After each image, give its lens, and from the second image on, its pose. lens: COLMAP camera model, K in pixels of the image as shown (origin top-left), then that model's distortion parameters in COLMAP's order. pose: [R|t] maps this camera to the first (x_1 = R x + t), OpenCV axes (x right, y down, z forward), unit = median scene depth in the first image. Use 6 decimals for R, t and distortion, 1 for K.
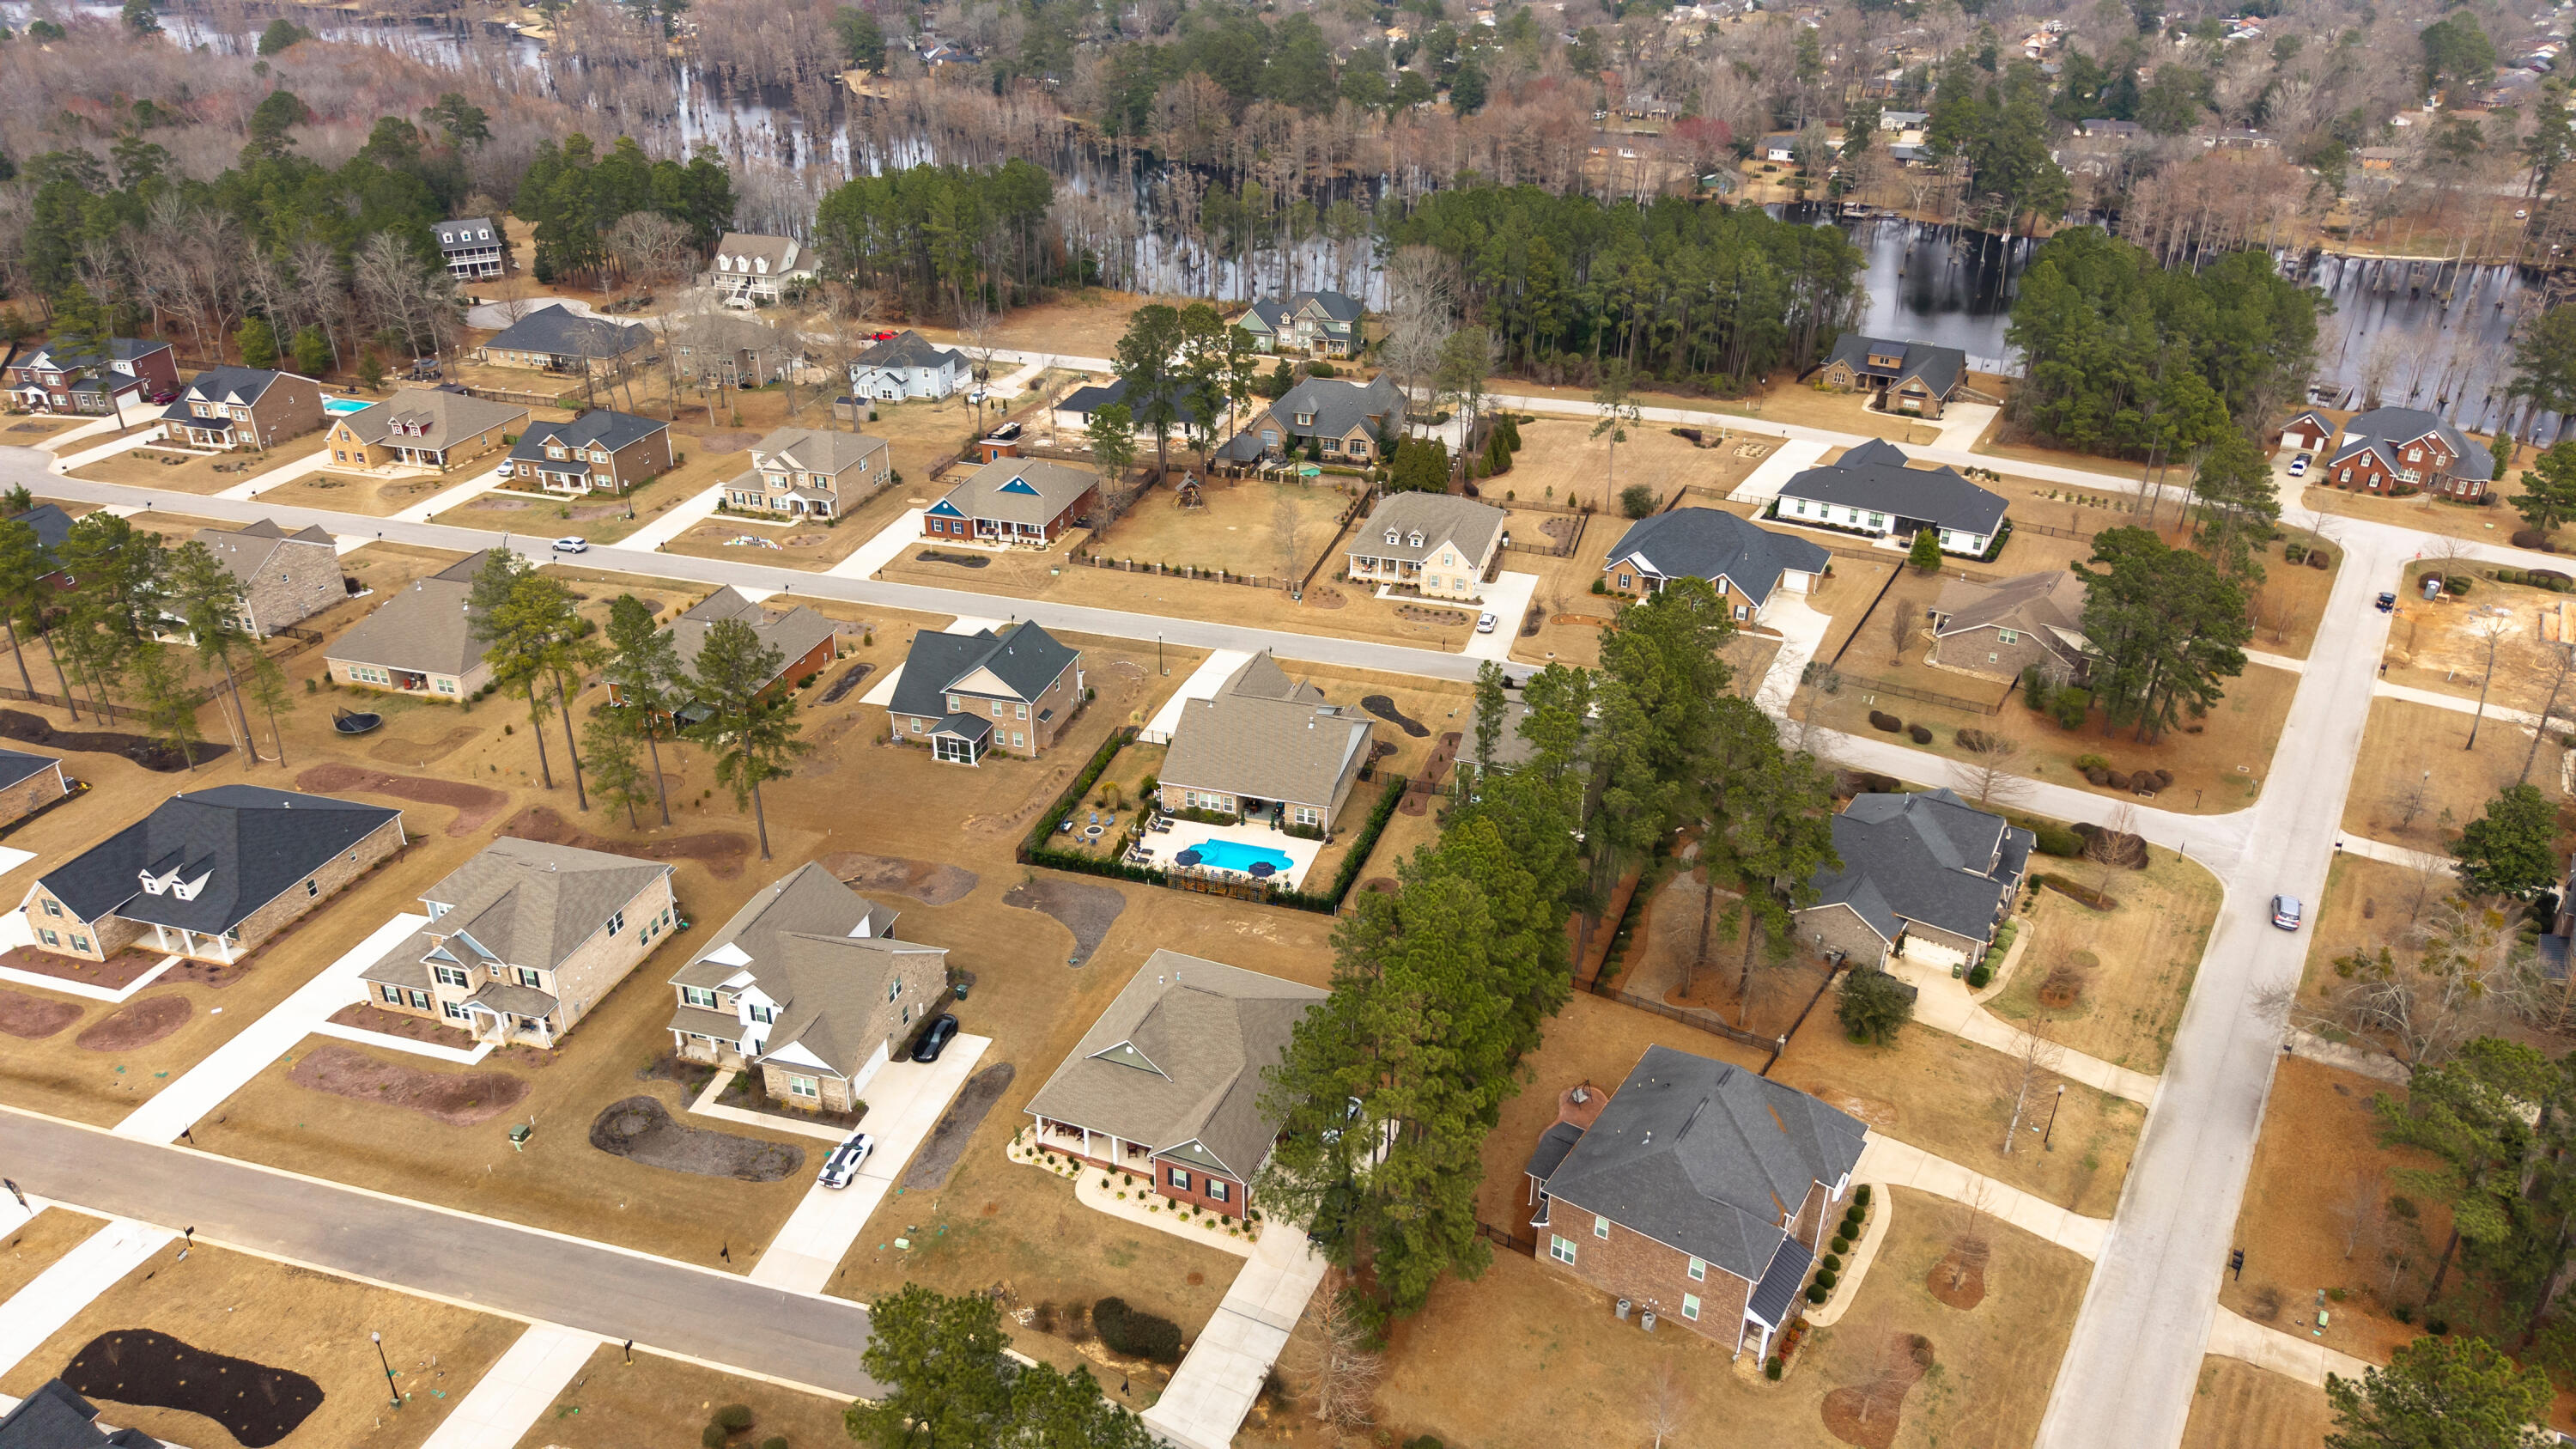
lens RADIAL K [[1717.5, 0, 1299.1], [0, 1717.5, 724.9], [0, 0, 1]] dist [0.043503, -0.065670]
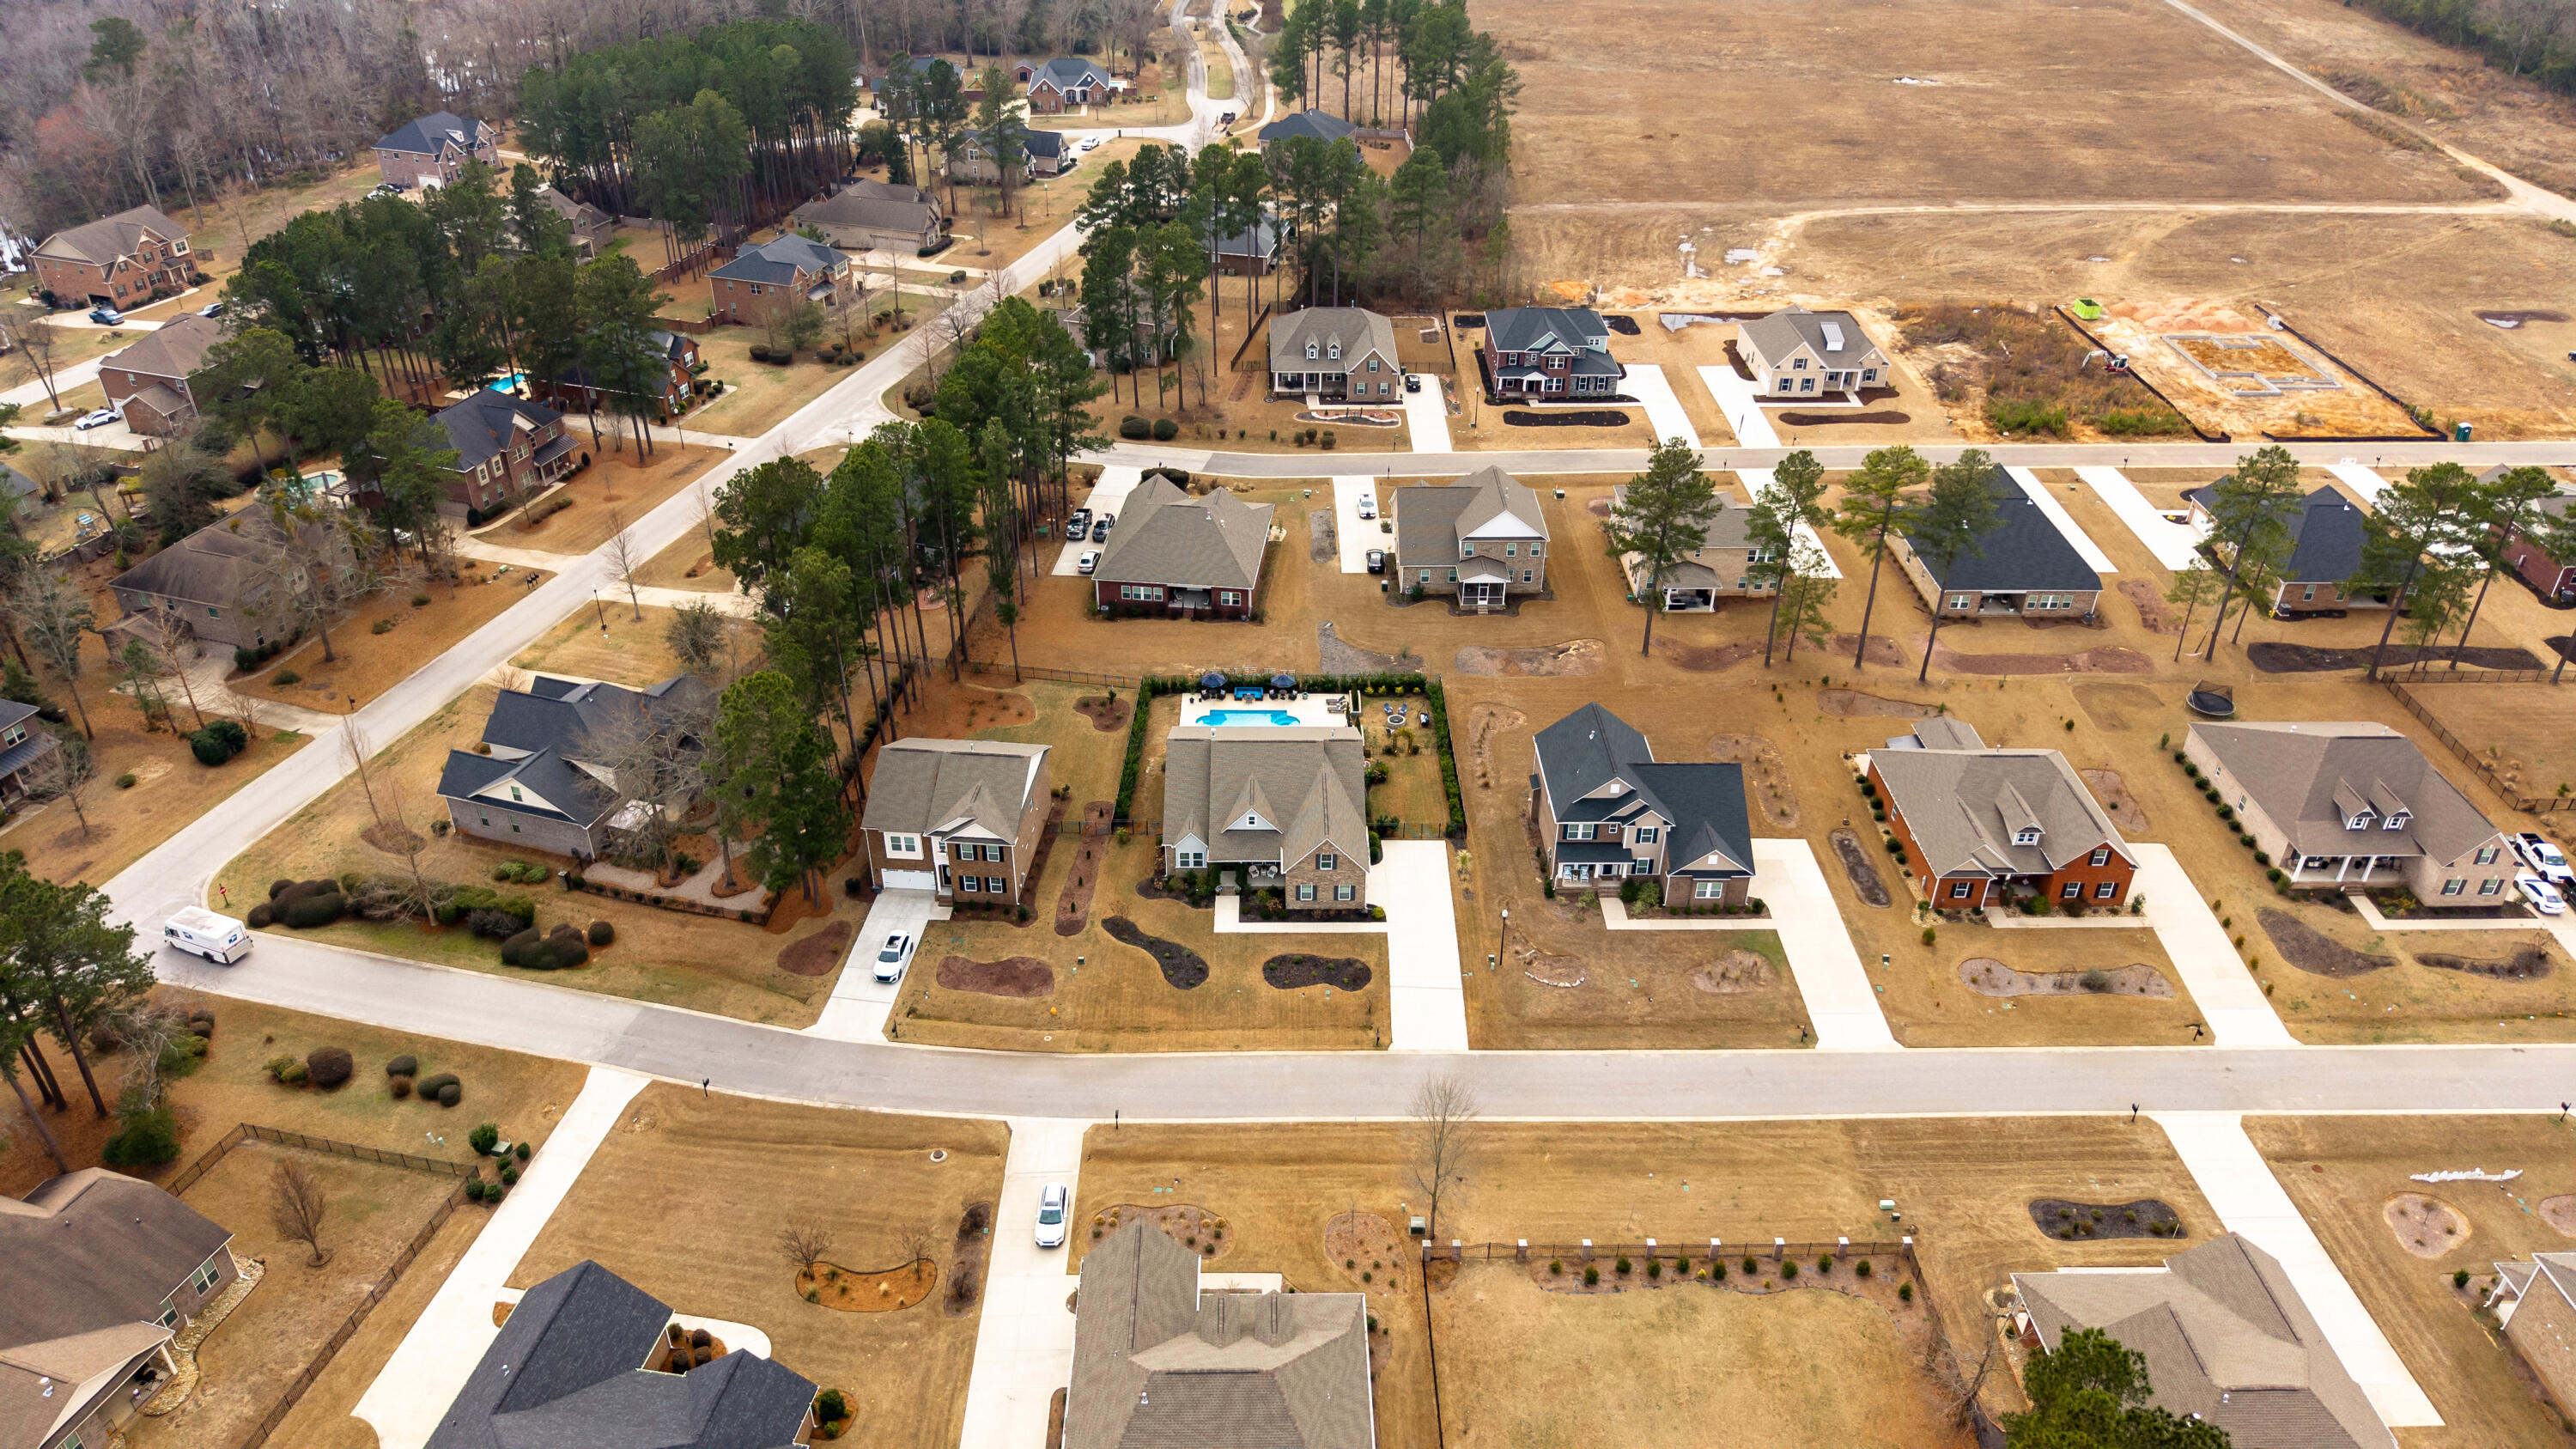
lens RADIAL K [[1717.5, 0, 1299.1], [0, 1717.5, 724.9], [0, 0, 1]] dist [0.043503, -0.065670]
pose [[-0.957208, 0.134427, -0.256284, 0.211904], [-0.153941, 0.513379, 0.844242, -0.839716], [0.245060, 0.847568, -0.470717, 1.550571]]
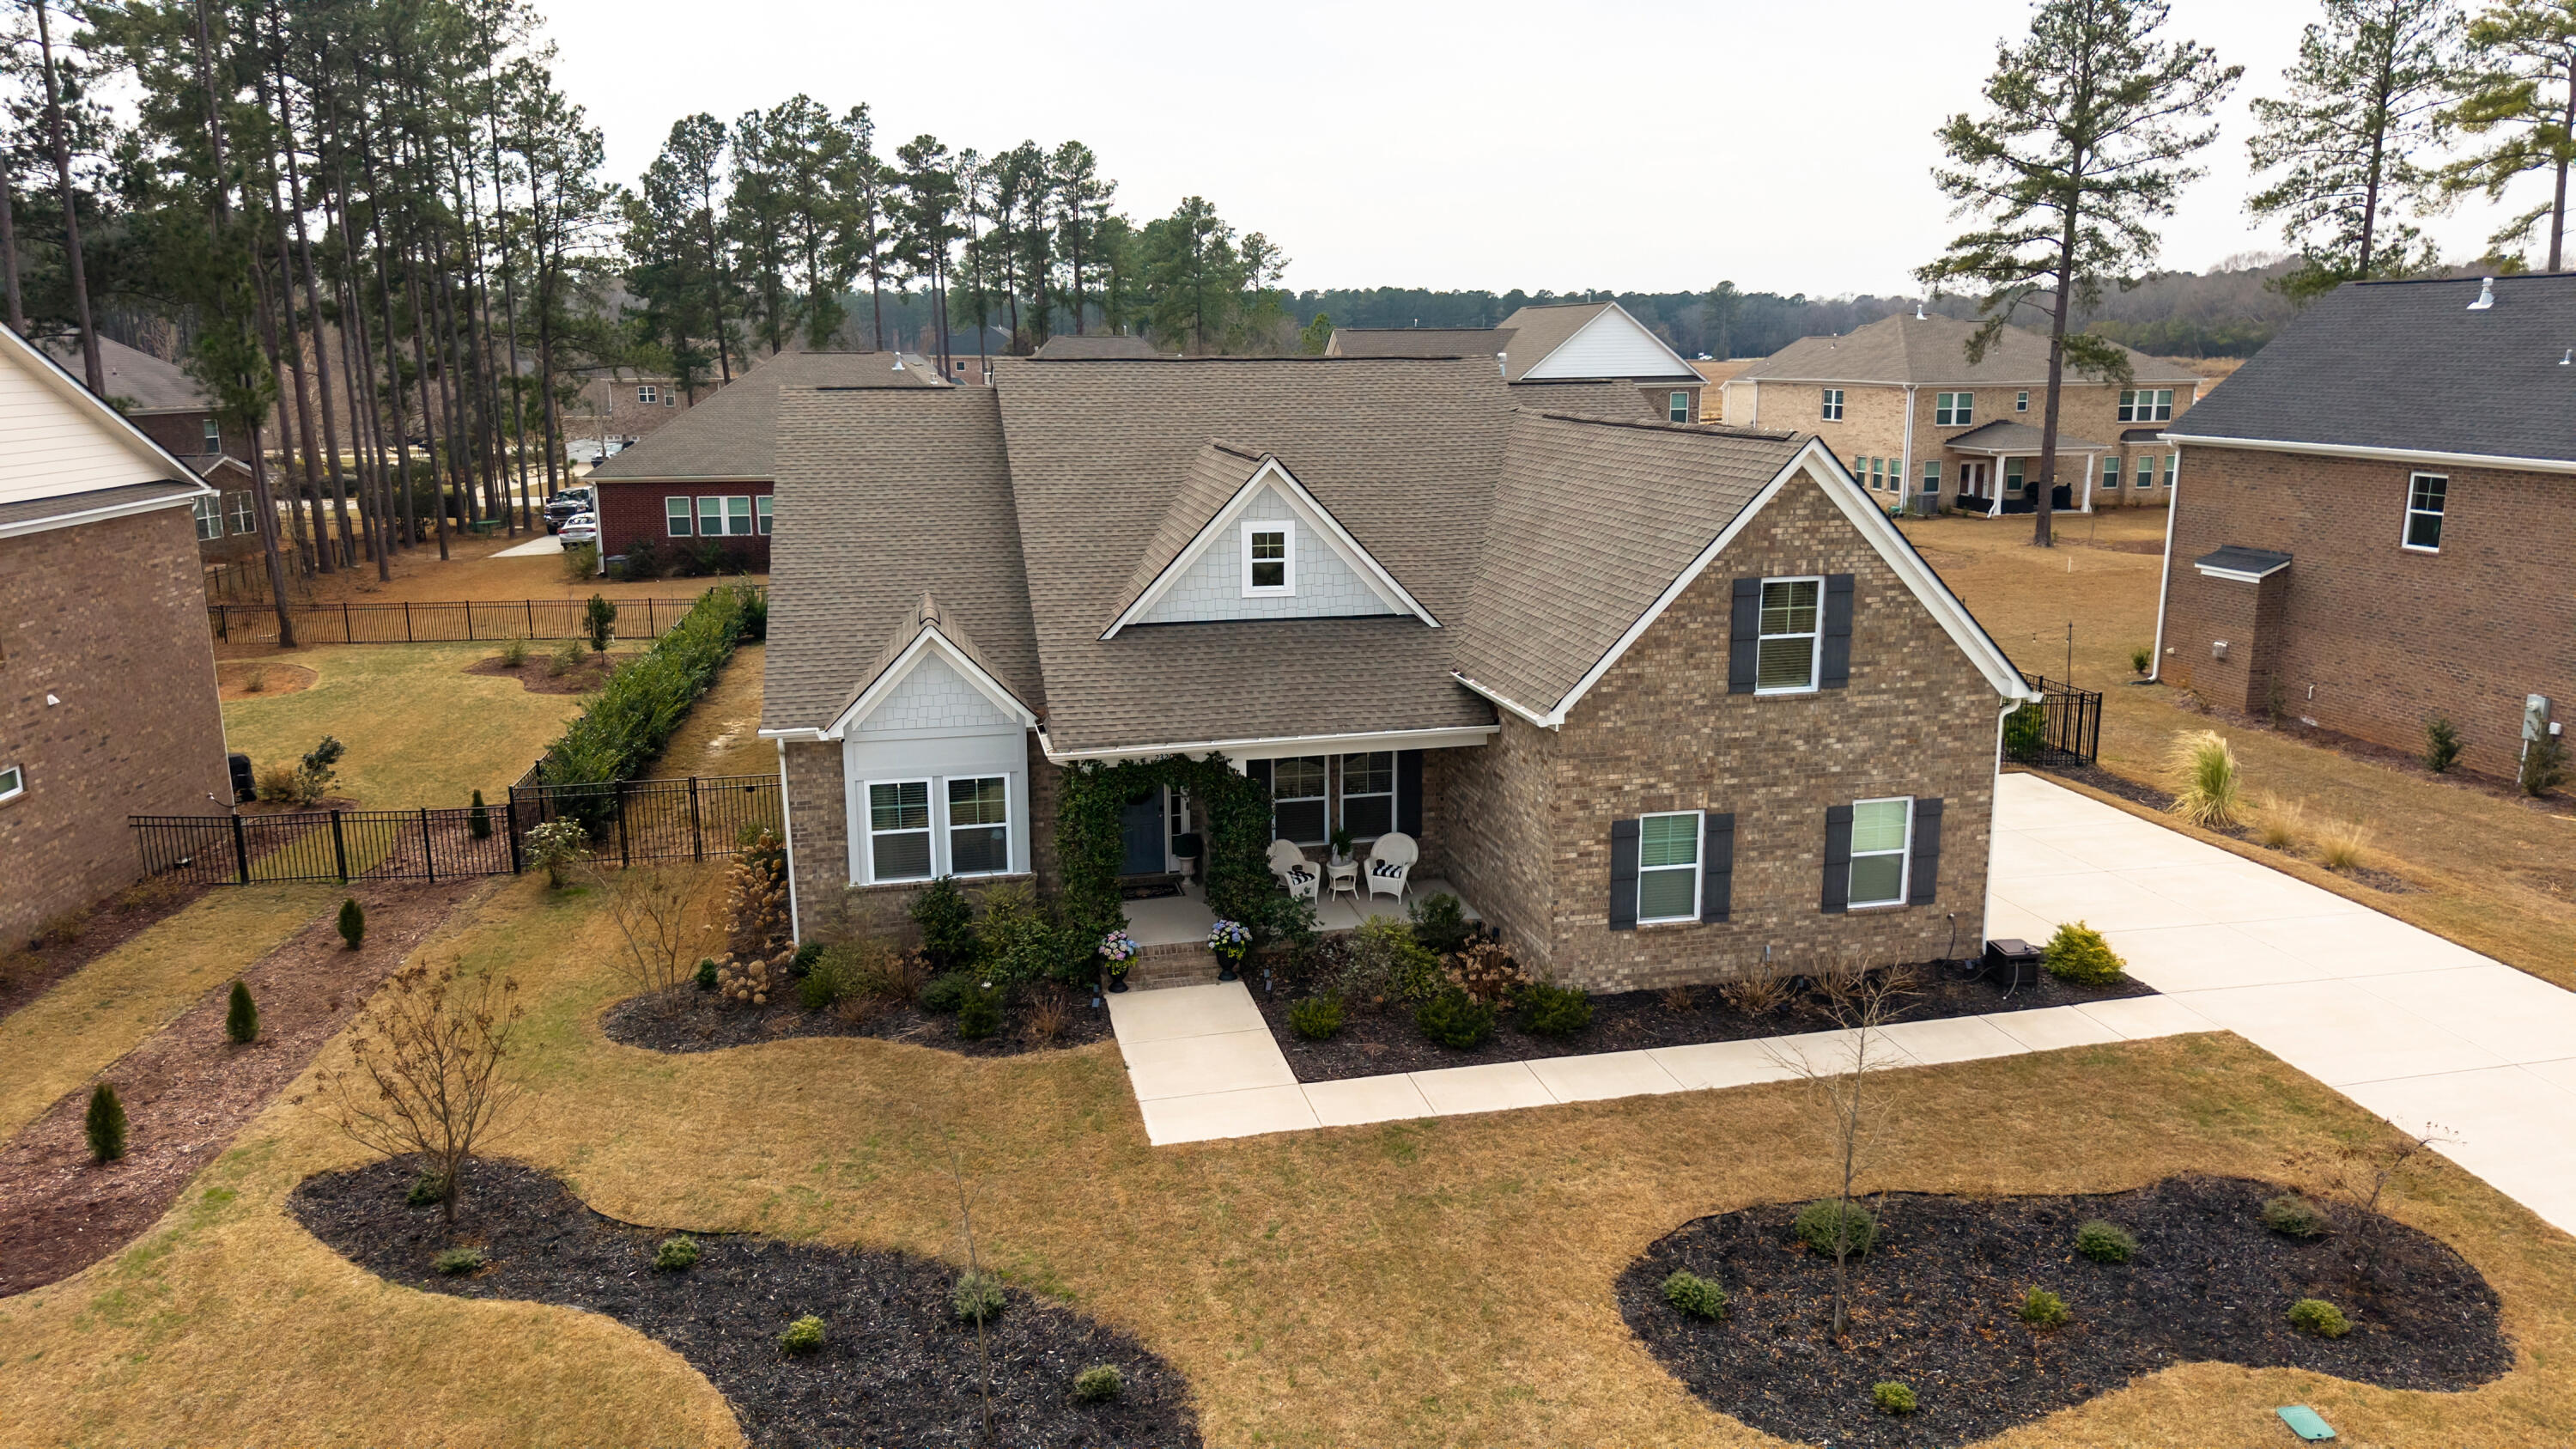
lens RADIAL K [[1717.5, 0, 1299.1], [0, 1717.5, 724.9], [0, 0, 1]] dist [0.043503, -0.065670]
pose [[-0.875657, 0.093841, -0.473729, 0.083828], [-0.230552, 0.780707, 0.580811, -0.106410], [0.424348, 0.617811, -0.661996, 1.272881]]
